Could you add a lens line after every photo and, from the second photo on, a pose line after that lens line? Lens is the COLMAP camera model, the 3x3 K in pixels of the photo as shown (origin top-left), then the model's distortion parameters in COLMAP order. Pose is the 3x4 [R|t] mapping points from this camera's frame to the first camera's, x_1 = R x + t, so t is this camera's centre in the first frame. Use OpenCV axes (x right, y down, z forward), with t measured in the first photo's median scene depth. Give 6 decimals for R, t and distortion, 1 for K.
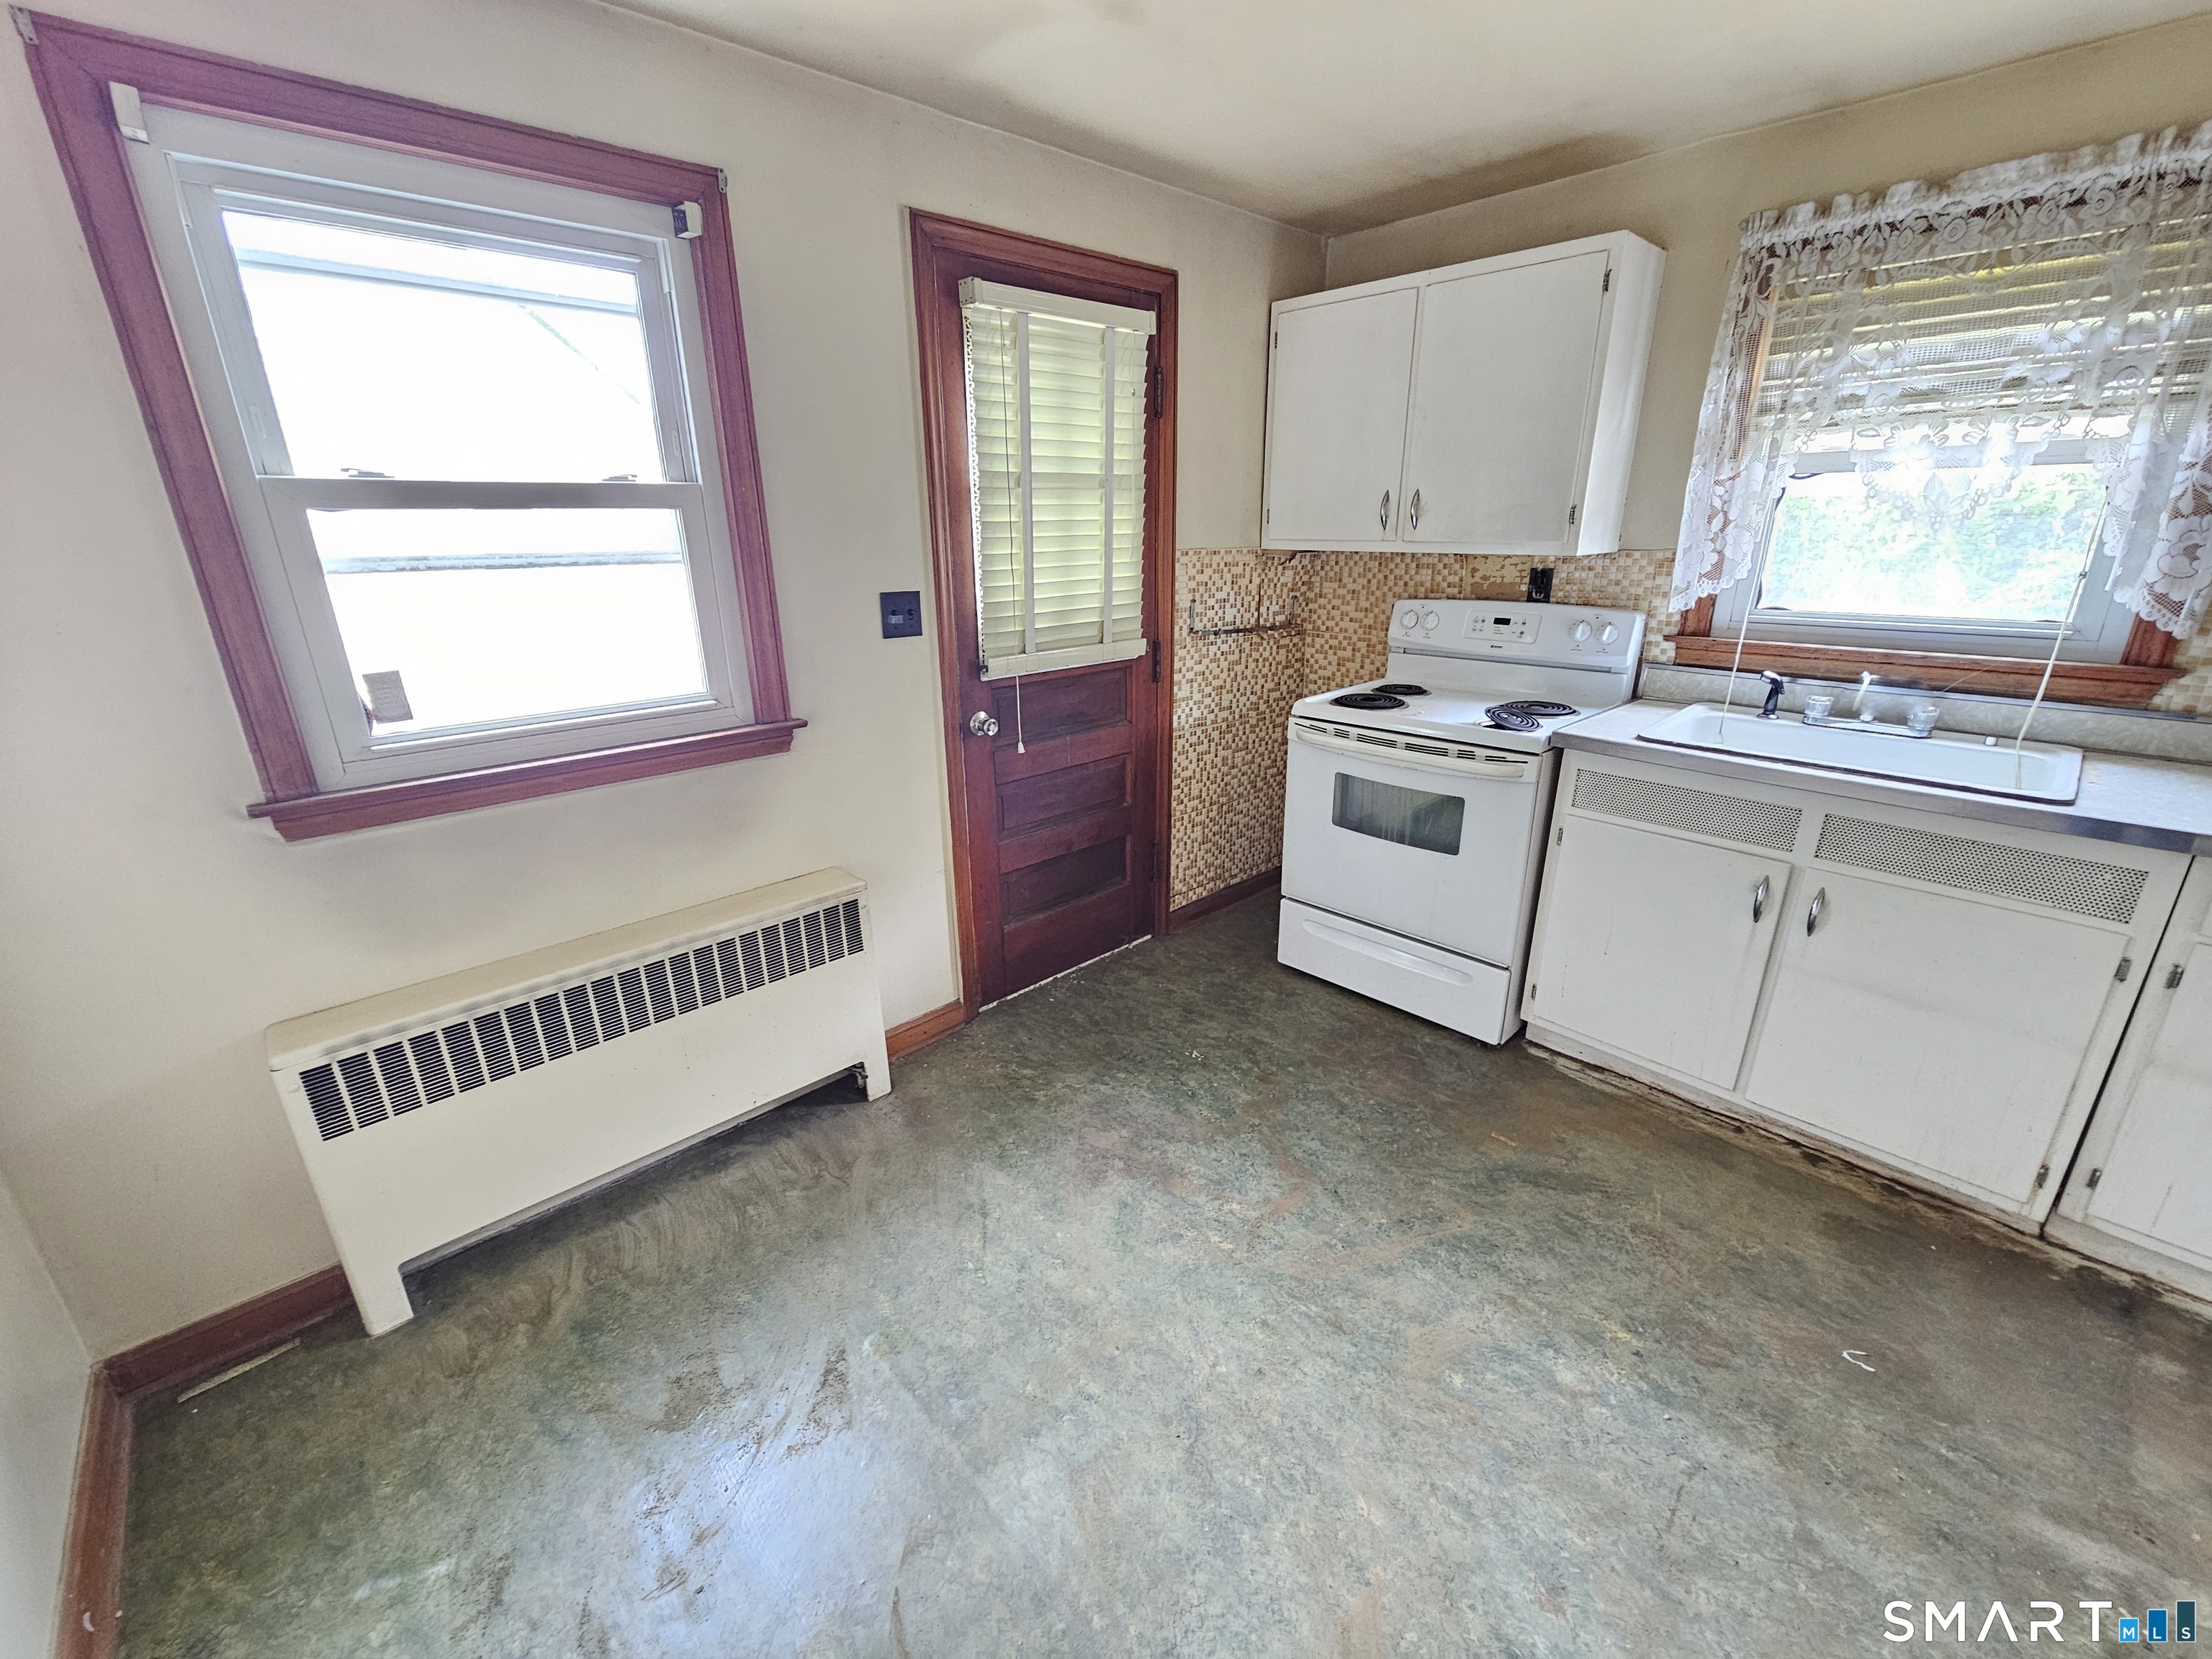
lens RADIAL K [[908.0, 0, 1106.0], [0, 908.0, 829.5], [0, 0, 1]] dist [-0.001824, -0.000822]
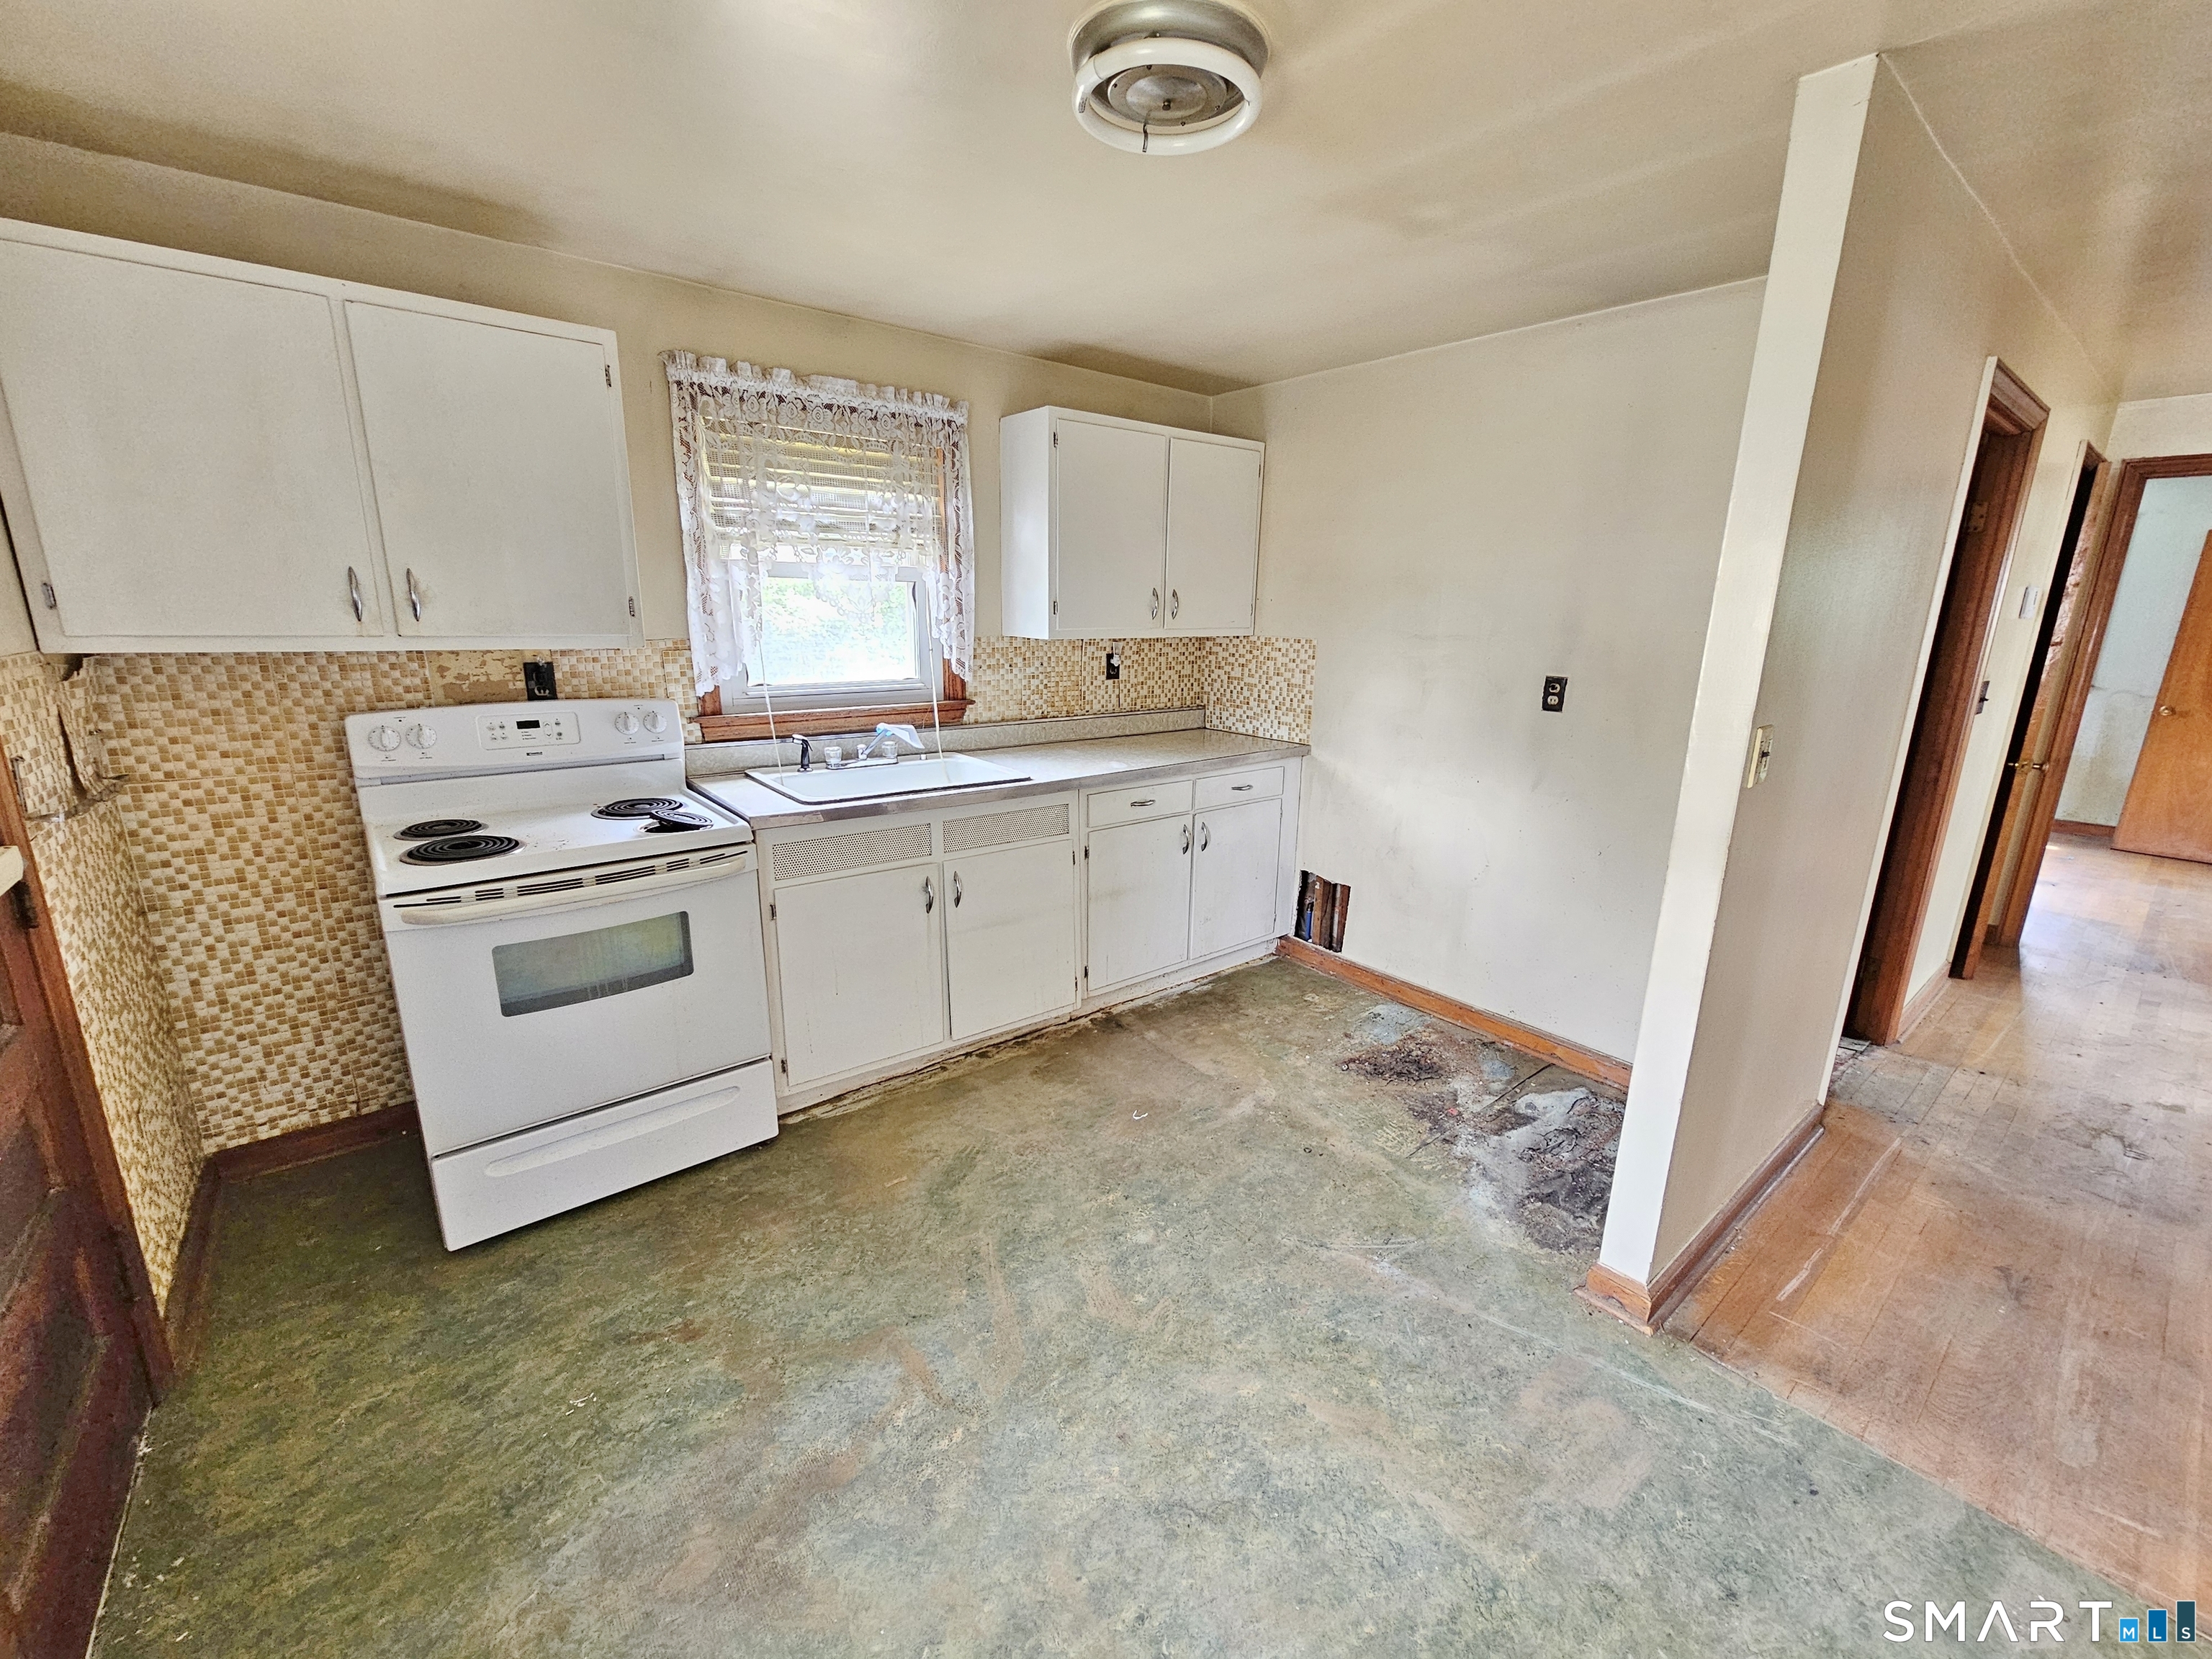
lens RADIAL K [[908.0, 0, 1106.0], [0, 908.0, 829.5], [0, 0, 1]] dist [-0.001824, -0.000822]
pose [[0.072244, -0.226993, 0.971213, -0.427088], [0.301043, 0.933305, 0.195740, -0.157388], [-0.950870, 0.278235, 0.135760, 0.438970]]
